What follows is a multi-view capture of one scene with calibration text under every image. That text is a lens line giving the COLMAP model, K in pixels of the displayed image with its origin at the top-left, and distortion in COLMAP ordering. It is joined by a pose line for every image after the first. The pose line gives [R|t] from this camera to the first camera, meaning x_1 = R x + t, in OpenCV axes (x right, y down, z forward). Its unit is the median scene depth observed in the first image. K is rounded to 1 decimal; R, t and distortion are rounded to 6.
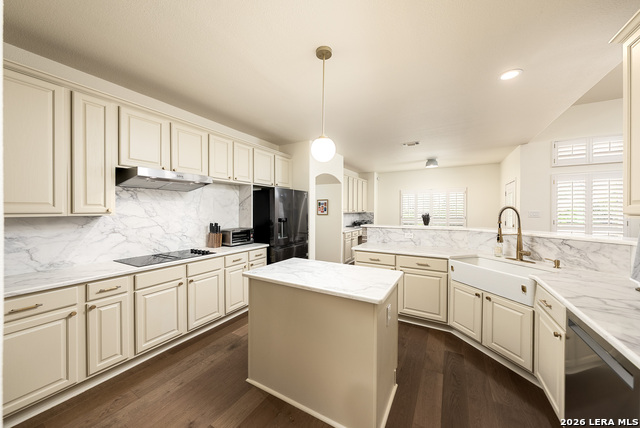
lens RADIAL K [[227.0, 0, 322.4], [0, 227.0, 214.3], [0, 0, 1]] dist [-0.000111, -0.000047]
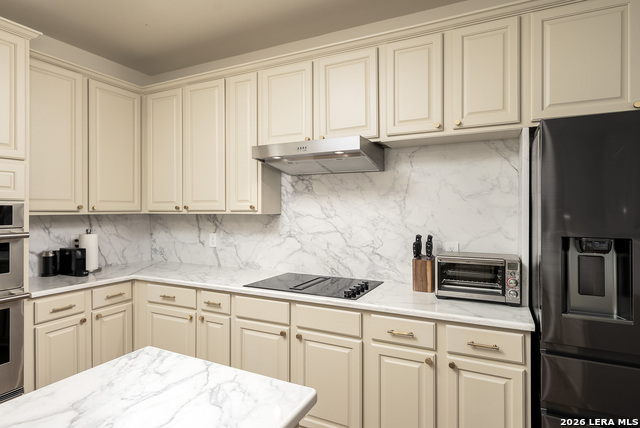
lens RADIAL K [[361.8, 0, 314.2], [0, 361.8, 205.8], [0, 0, 1]] dist [0.007508, 0.001347]
pose [[0.046199, -0.003725, -0.998925, 0.283609], [-0.011858, 0.999921, -0.004277, -0.017260], [0.998862, 0.012043, 0.046152, 0.942643]]
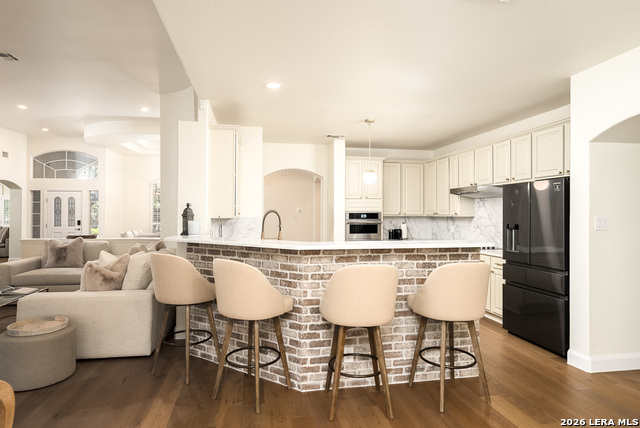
lens RADIAL K [[378.8, 0, 319.2], [0, 378.8, 211.4], [0, 0, 1]] dist [-0.001419, -0.000066]
pose [[-0.764245, -0.002429, -0.644922, 1.549123], [-0.010049, 0.999916, 0.008143, -0.040128], [0.644848, 0.012704, -0.764205, 2.147003]]
